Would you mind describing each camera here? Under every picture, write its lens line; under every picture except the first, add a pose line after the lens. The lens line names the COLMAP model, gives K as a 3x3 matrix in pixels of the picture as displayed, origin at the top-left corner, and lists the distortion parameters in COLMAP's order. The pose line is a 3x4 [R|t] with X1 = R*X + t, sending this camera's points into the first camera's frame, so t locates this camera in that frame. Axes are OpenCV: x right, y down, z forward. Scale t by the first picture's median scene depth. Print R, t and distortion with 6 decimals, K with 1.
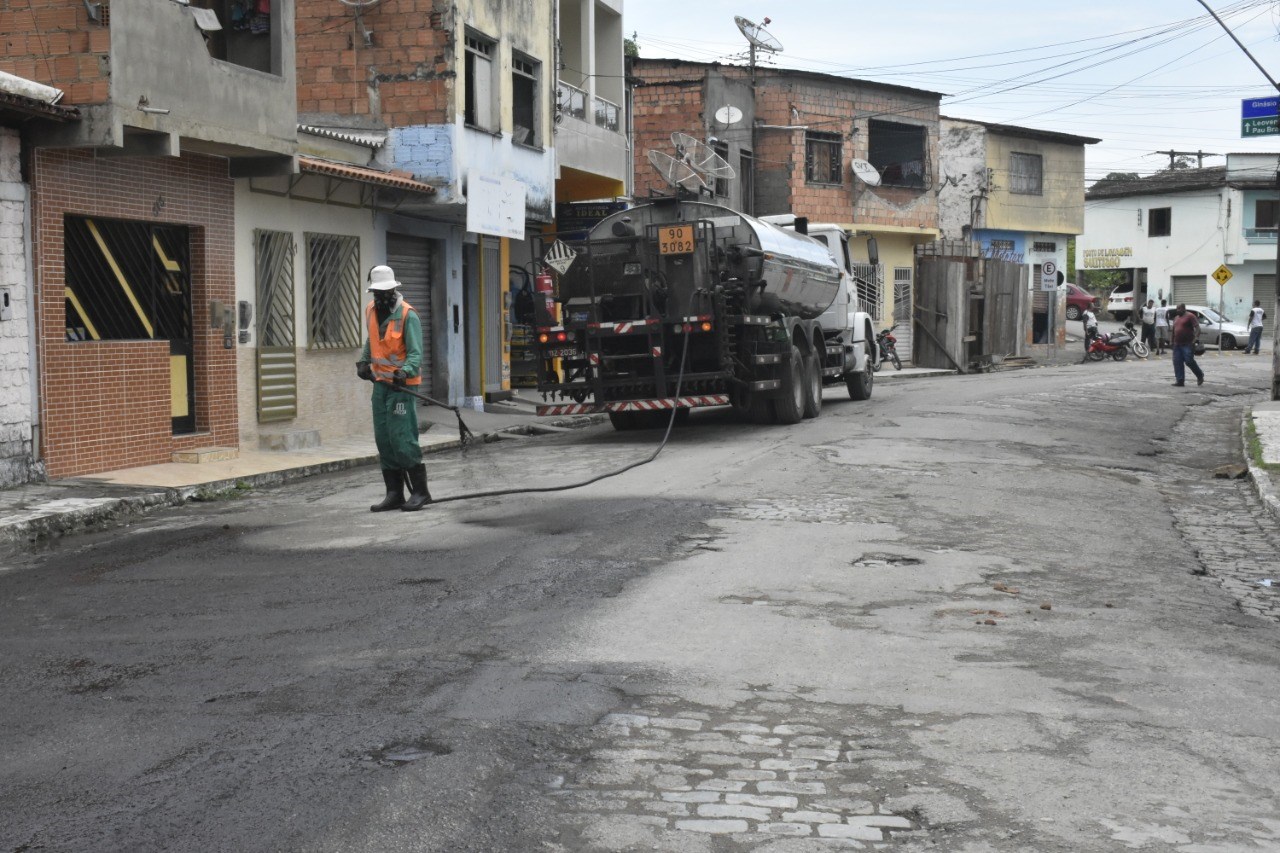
lens RADIAL K [[1810.5, 0, 640.0], [0, 1810.5, 426.5], [0, 0, 1]] dist [-0.020685, 0.084469]
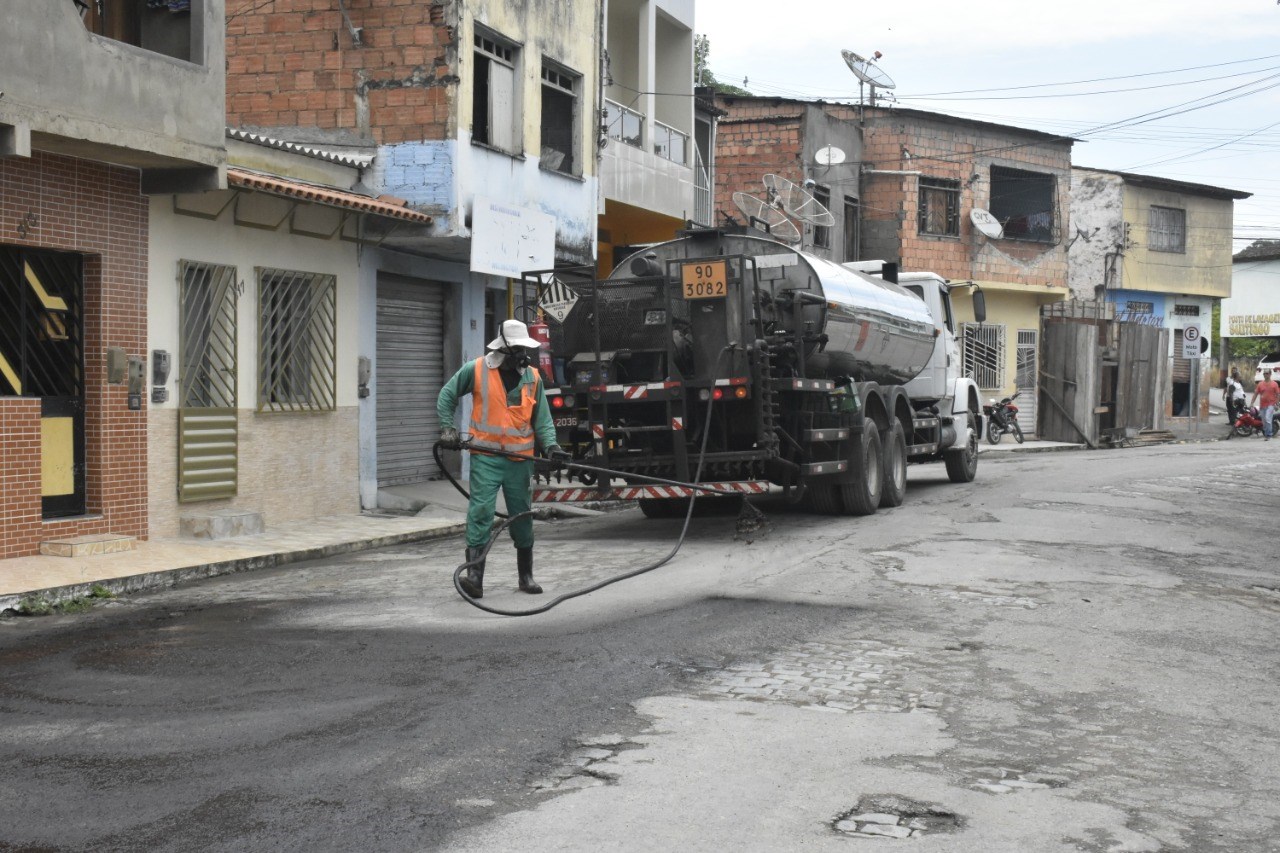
lens RADIAL K [[1810.5, 0, 640.0], [0, 1810.5, 426.5], [0, 0, 1]] dist [-0.020685, 0.084469]
pose [[0.997162, 0.019028, -0.072839, 0.042217], [-0.021498, 0.999215, -0.033278, -0.011784], [0.072149, 0.034749, 0.996788, 0.191097]]
